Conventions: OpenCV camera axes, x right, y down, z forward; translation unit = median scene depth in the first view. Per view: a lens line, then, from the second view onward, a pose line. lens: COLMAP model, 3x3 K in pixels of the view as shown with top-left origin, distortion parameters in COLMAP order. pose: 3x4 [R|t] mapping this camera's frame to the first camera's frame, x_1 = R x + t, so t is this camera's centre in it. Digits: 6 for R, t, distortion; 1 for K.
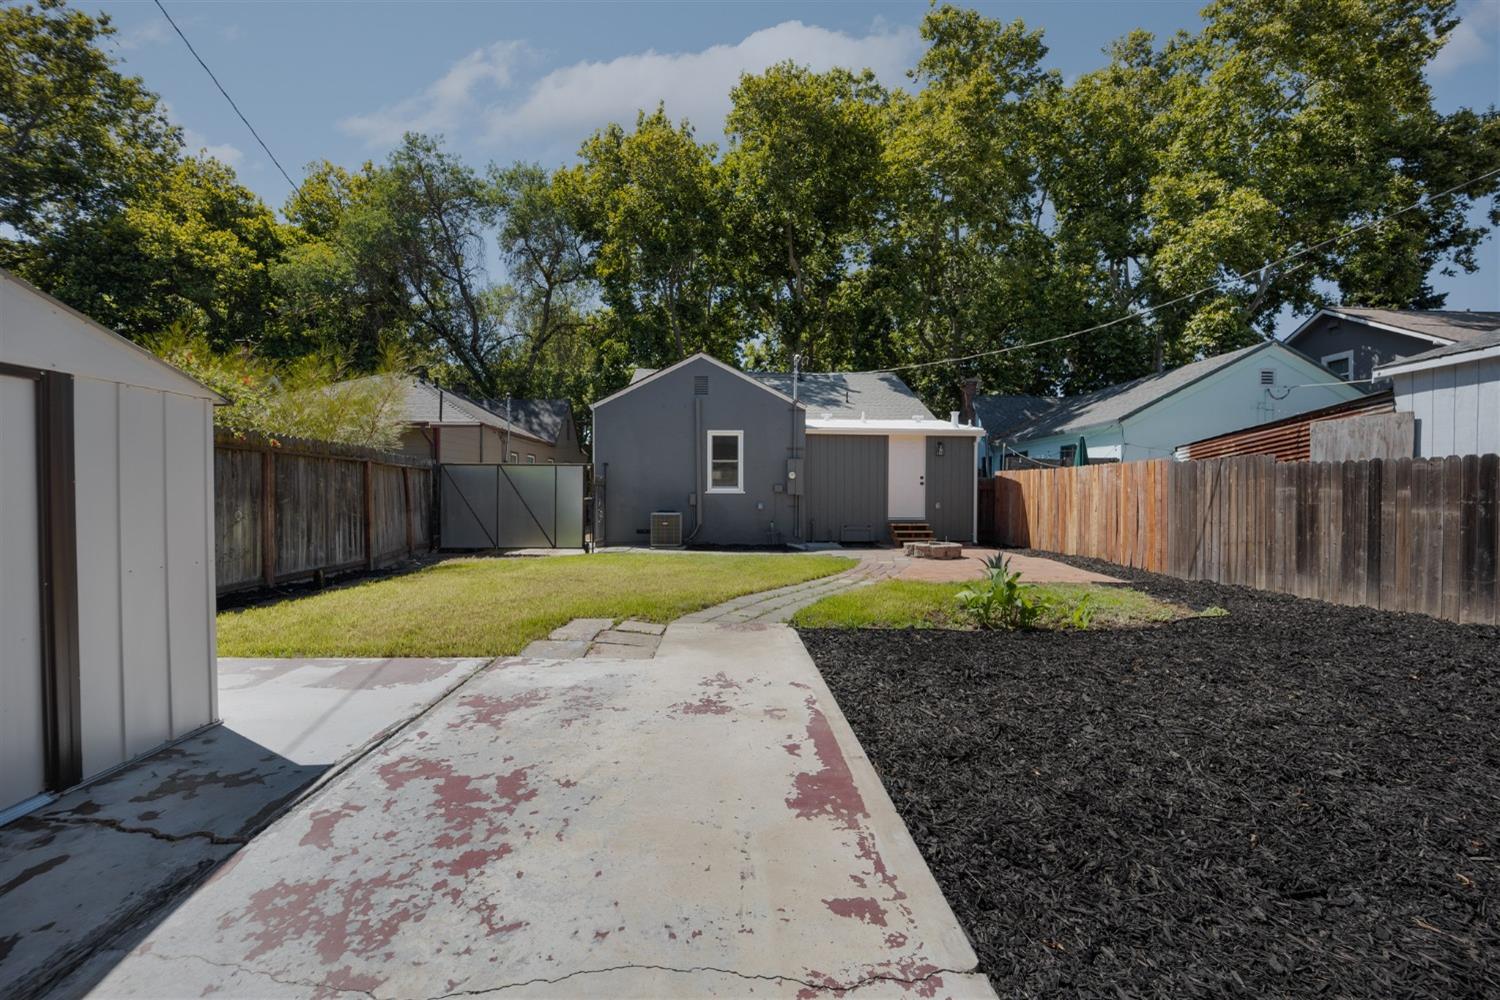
lens RADIAL K [[635.0, 0, 743.4], [0, 635.0, 508.4], [0, 0, 1]] dist [-0.002651, -0.001135]
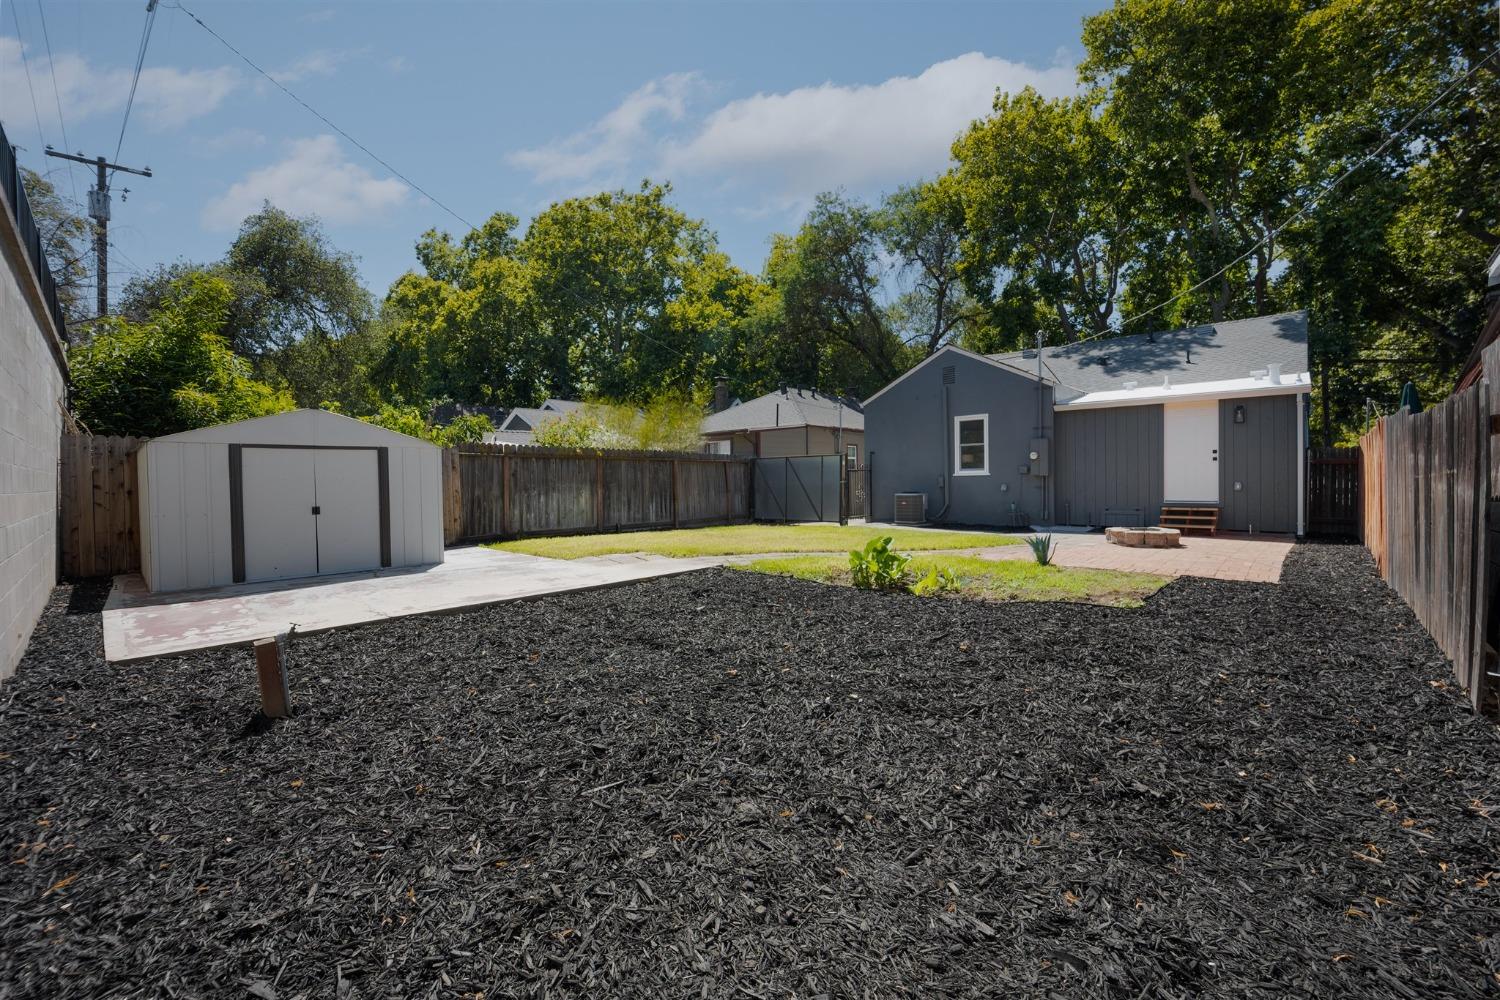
lens RADIAL K [[639.0, 0, 757.2], [0, 639.0, 500.7], [0, 0, 1]] dist [-0.000290, -0.000088]
pose [[0.711682, 0.010225, -0.702428, 0.446354], [-0.000327, 0.999899, 0.014225, 0.003170], [0.702502, -0.009894, 0.711613, -0.000440]]
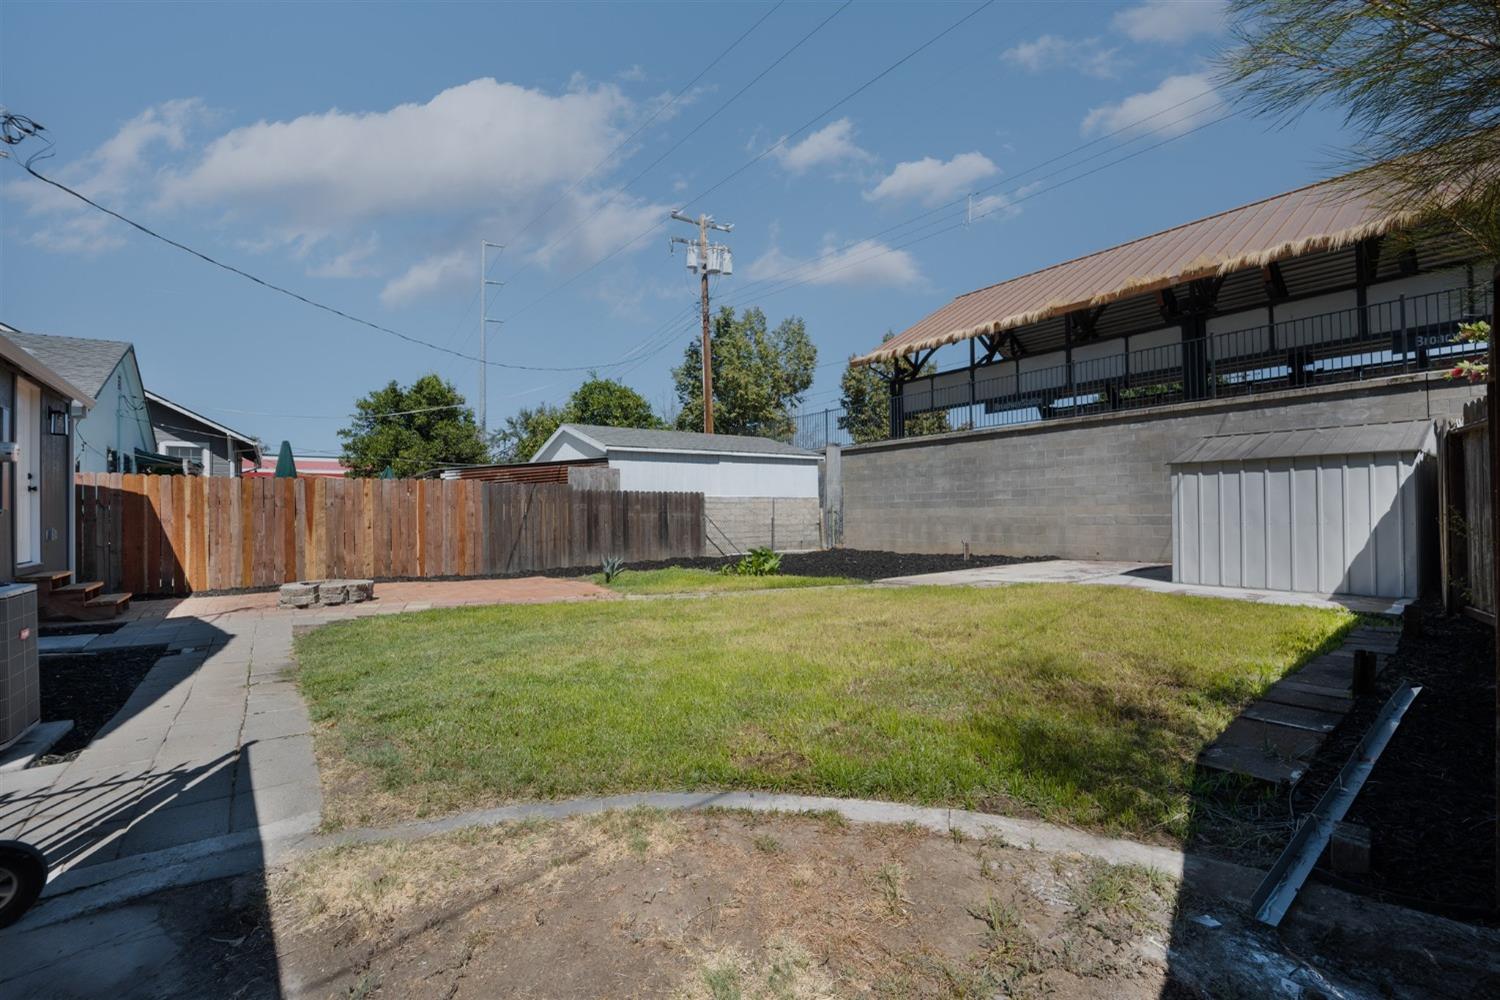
lens RADIAL K [[639.0, 0, 757.2], [0, 639.0, 500.7], [0, 0, 1]] dist [-0.000290, -0.000088]
pose [[-0.607292, 0.017060, 0.794295, -0.425499], [0.029051, 0.999578, 0.000742, -0.015456], [-0.793947, 0.023526, -0.607531, 0.873952]]
